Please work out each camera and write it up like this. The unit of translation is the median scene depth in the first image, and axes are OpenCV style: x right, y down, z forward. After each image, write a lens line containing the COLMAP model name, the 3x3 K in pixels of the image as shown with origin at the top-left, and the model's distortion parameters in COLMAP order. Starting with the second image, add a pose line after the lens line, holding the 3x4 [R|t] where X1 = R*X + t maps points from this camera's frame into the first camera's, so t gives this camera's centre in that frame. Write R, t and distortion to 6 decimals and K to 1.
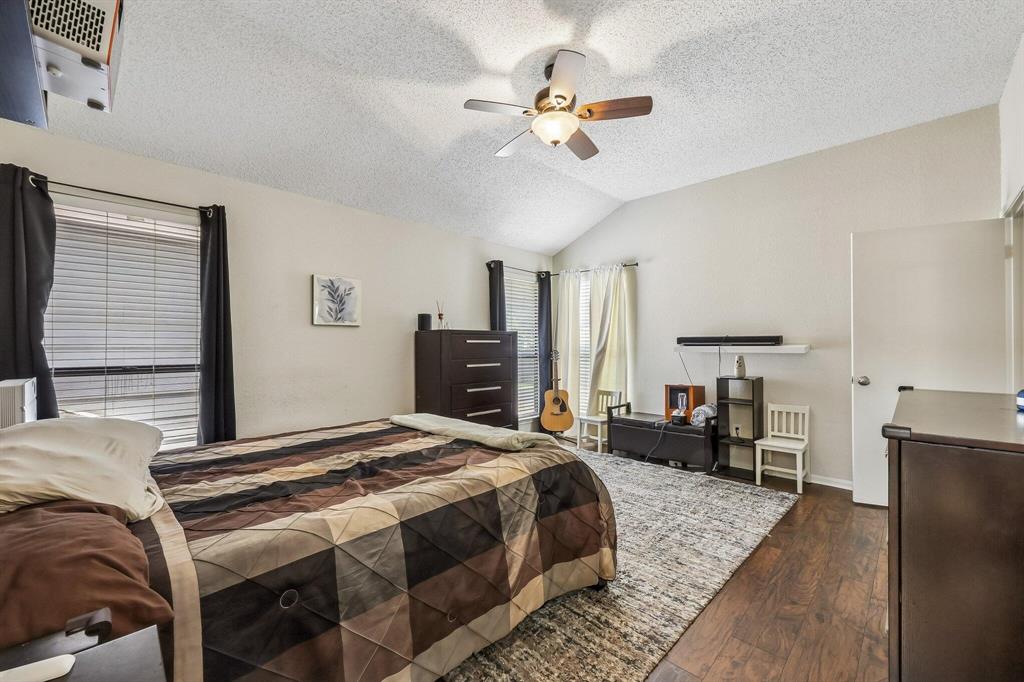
lens RADIAL K [[415.6, 0, 512.0], [0, 415.6, 341.0], [0, 0, 1]] dist [0.001996, 0.000297]
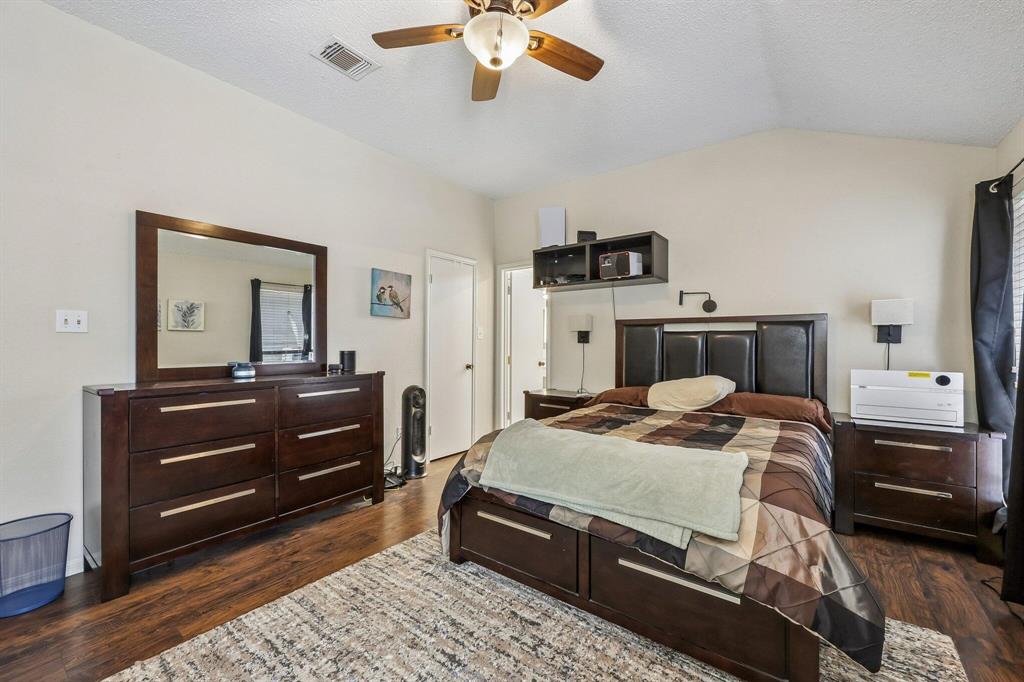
lens RADIAL K [[415.6, 0, 512.0], [0, 415.6, 341.0], [0, 0, 1]] dist [0.001996, 0.000297]
pose [[-0.991668, -0.001660, -0.128807, 0.161250], [-0.000009, 0.999918, -0.012813, 0.013840], [0.128818, -0.012705, -0.991587, 1.642830]]
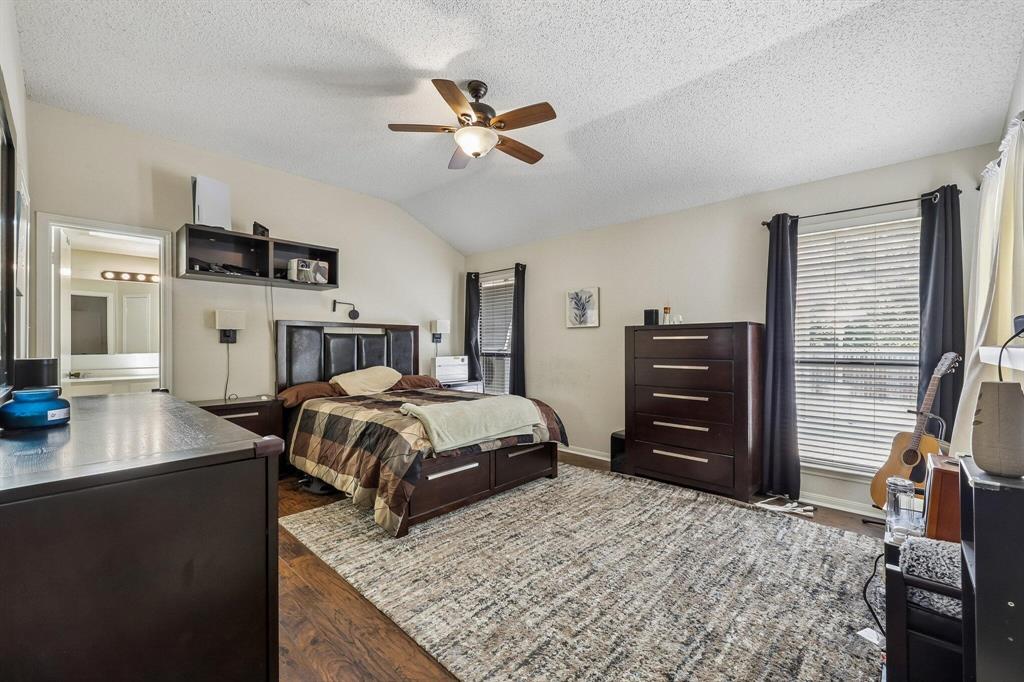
lens RADIAL K [[415.6, 0, 512.0], [0, 415.6, 341.0], [0, 0, 1]] dist [0.001996, 0.000297]
pose [[0.024755, -0.005893, -0.999676, 1.130787], [0.011476, 0.999918, -0.005611, 0.012615], [0.999628, -0.011334, 0.024820, 1.016668]]
